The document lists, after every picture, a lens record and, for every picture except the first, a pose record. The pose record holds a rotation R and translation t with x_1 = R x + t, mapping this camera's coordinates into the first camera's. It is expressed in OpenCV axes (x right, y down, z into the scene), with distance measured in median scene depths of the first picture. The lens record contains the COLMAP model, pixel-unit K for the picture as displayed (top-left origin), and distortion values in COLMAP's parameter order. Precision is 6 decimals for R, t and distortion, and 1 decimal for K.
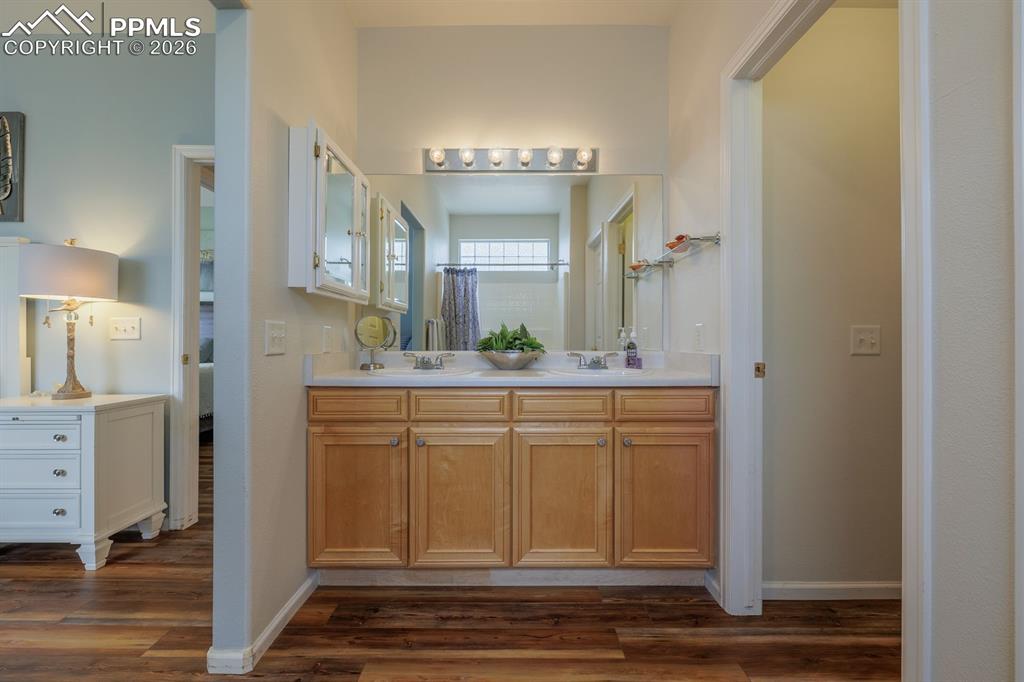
lens RADIAL K [[427.5, 0, 511.8], [0, 427.5, 337.4], [0, 0, 1]] dist [-0.002003, 0.000027]
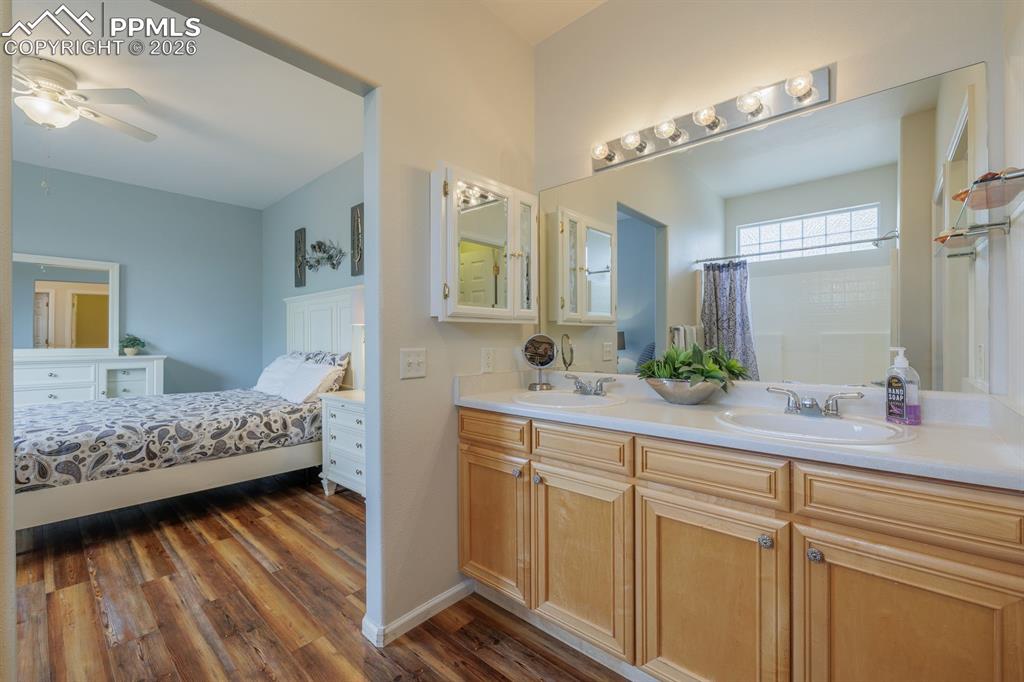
lens RADIAL K [[427.5, 0, 511.8], [0, 427.5, 337.4], [0, 0, 1]] dist [-0.002003, 0.000027]
pose [[0.745843, -0.005625, -0.666098, 0.345353], [0.008940, 0.999959, 0.001566, -0.058157], [0.666062, -0.007123, 0.745863, 0.280027]]
